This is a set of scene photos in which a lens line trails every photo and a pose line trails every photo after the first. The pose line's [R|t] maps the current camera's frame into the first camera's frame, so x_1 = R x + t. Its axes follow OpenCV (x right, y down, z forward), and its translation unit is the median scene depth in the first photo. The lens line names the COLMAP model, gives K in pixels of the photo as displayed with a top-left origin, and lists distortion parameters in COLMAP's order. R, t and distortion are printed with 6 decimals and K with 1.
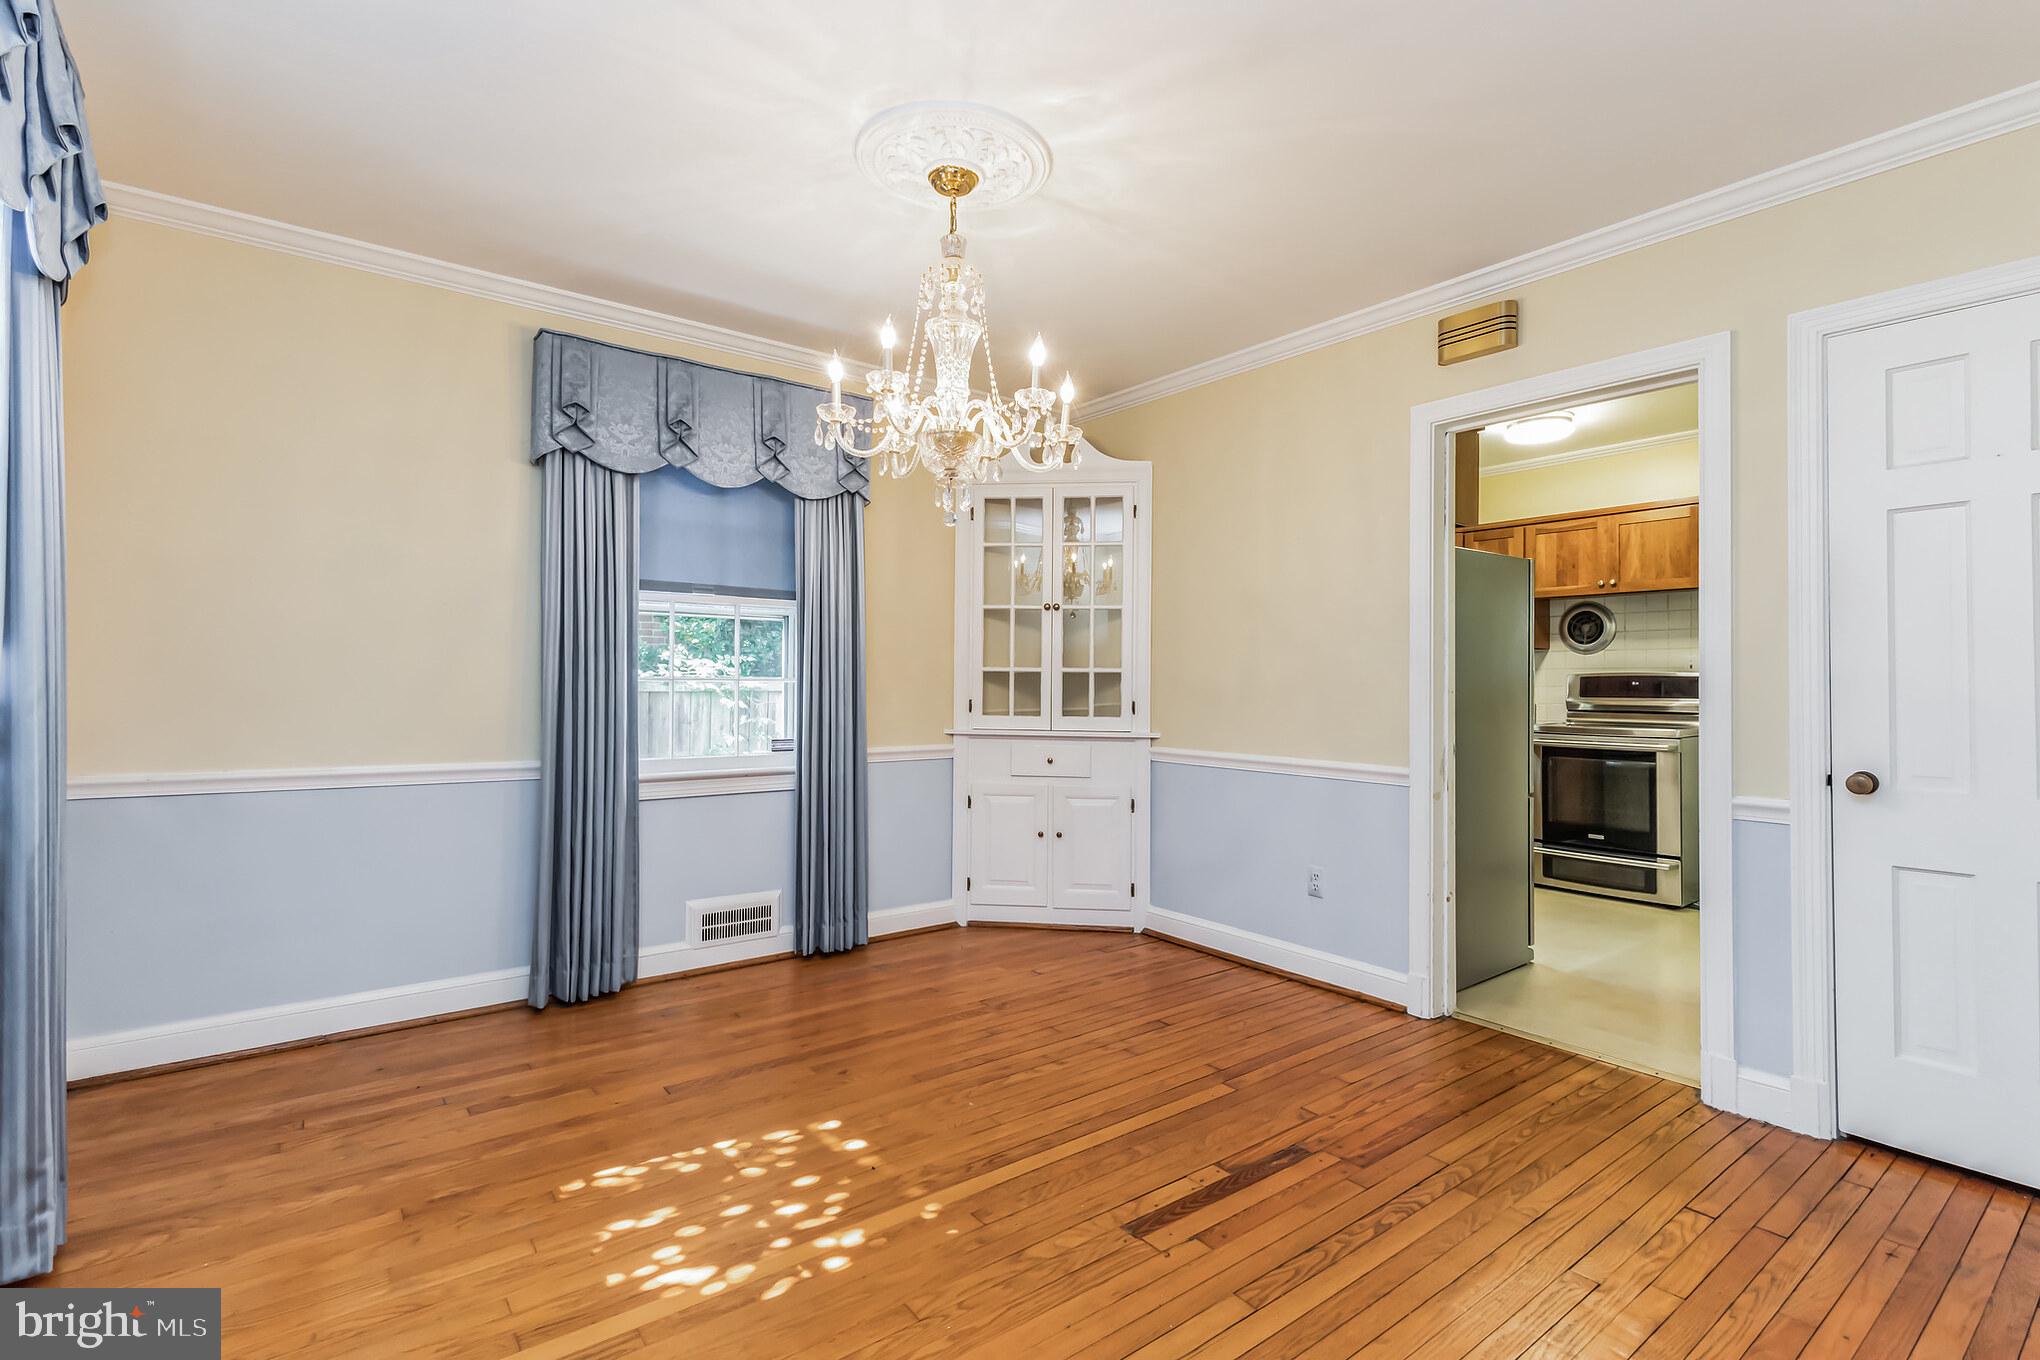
lens RADIAL K [[949.9, 0, 1021.4], [0, 949.9, 658.5], [0, 0, 1]] dist [0.003764, 0.000153]
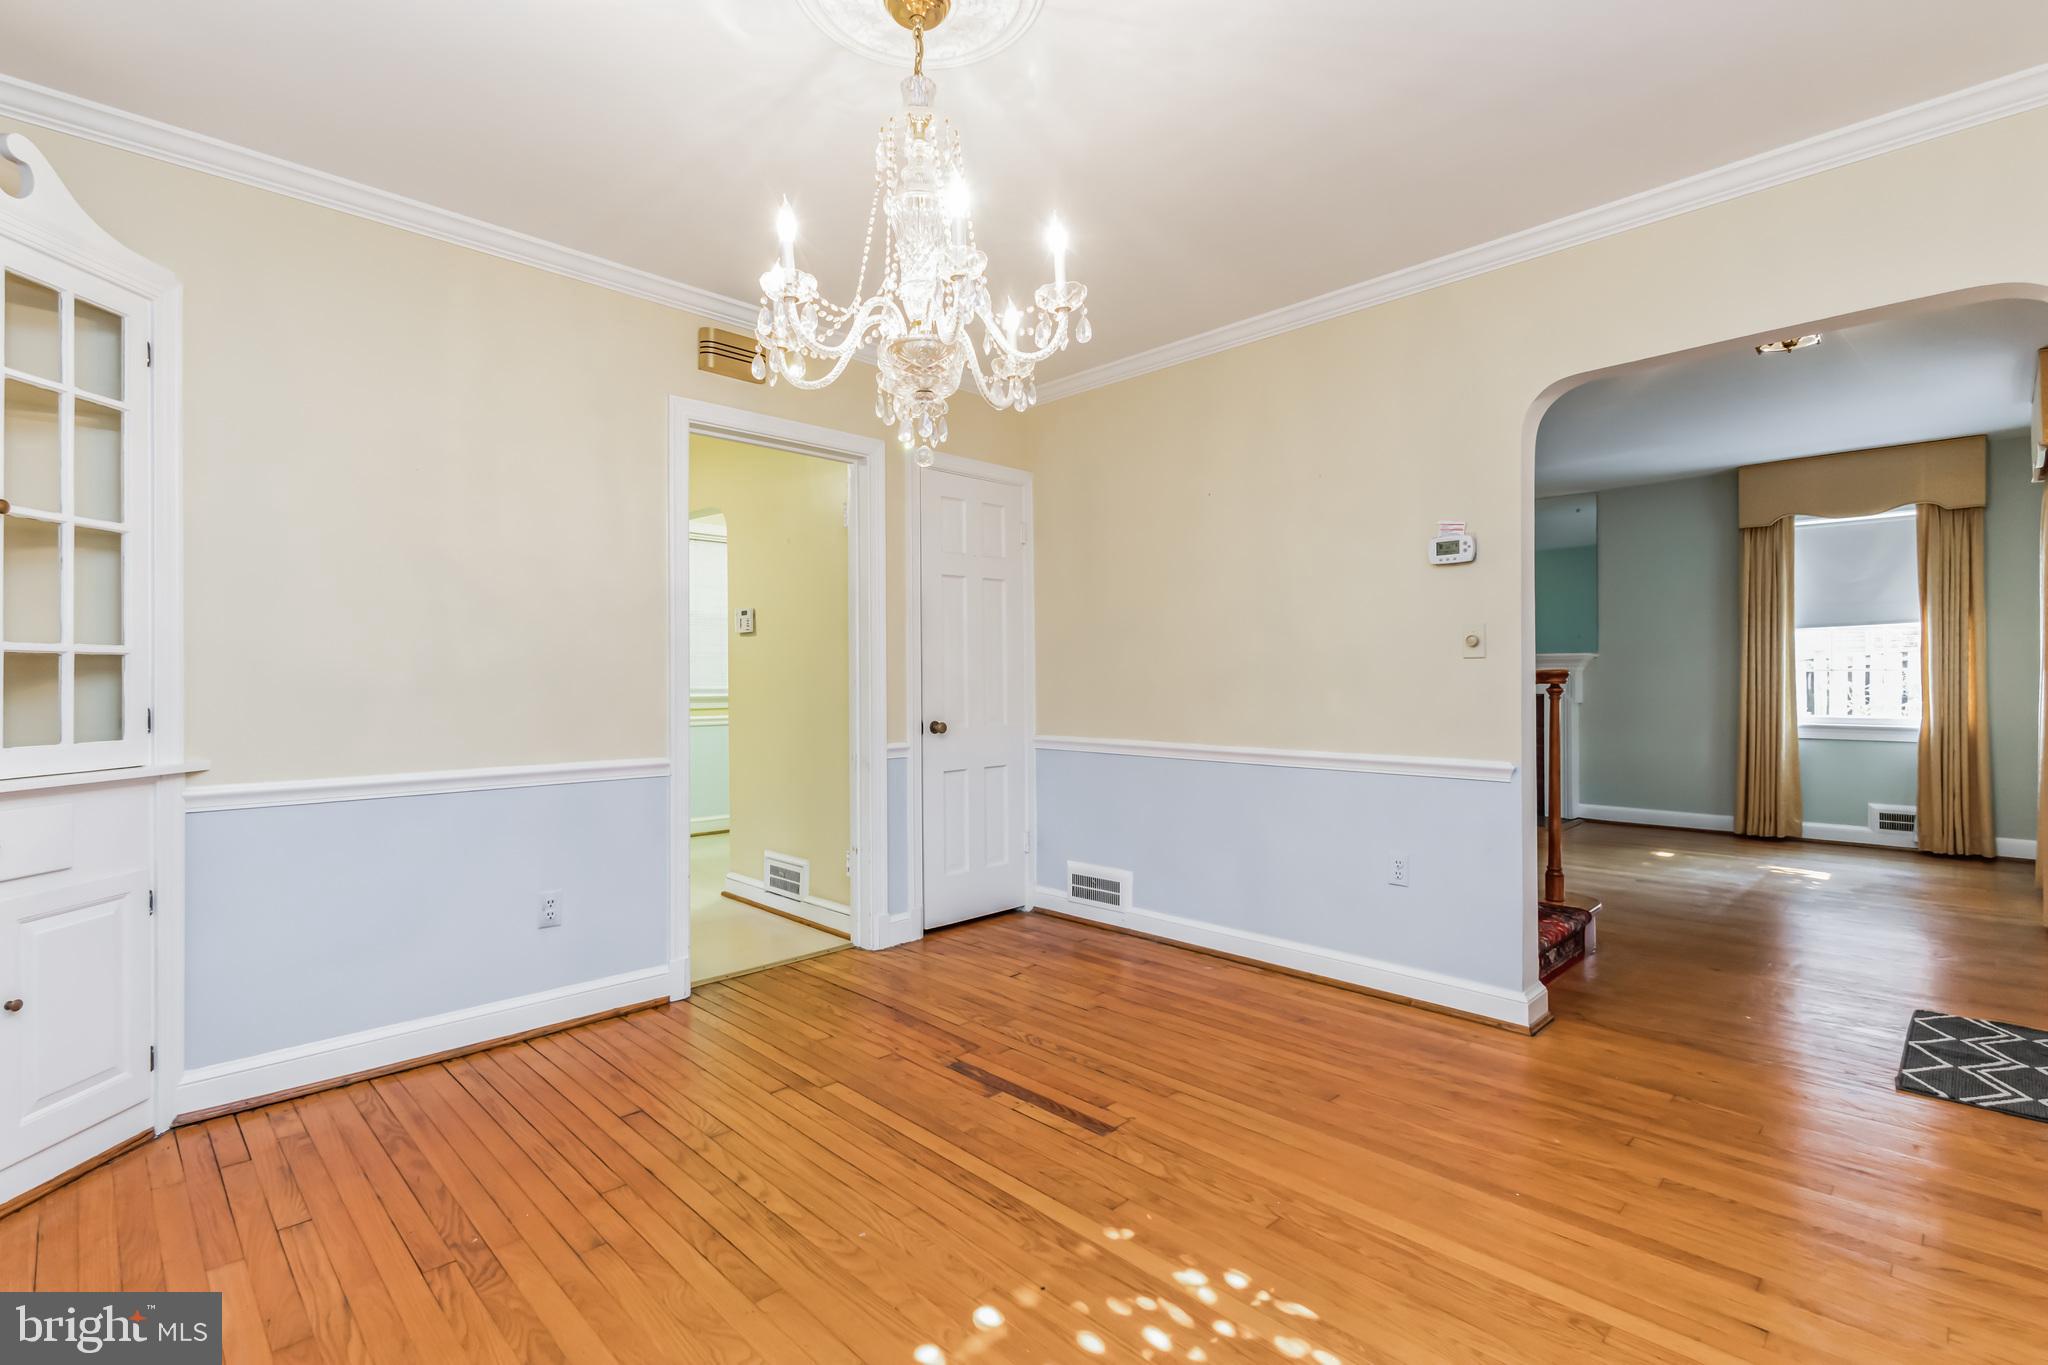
lens RADIAL K [[937.3, 0, 1029.0], [0, 937.3, 681.0], [0, 0, 1]] dist [0.005685, -0.000229]
pose [[-0.125184, -0.011298, 0.992069, -0.822859], [-0.020186, 0.999757, 0.008838, 0.024584], [-0.991928, -0.018920, -0.125381, 1.003341]]
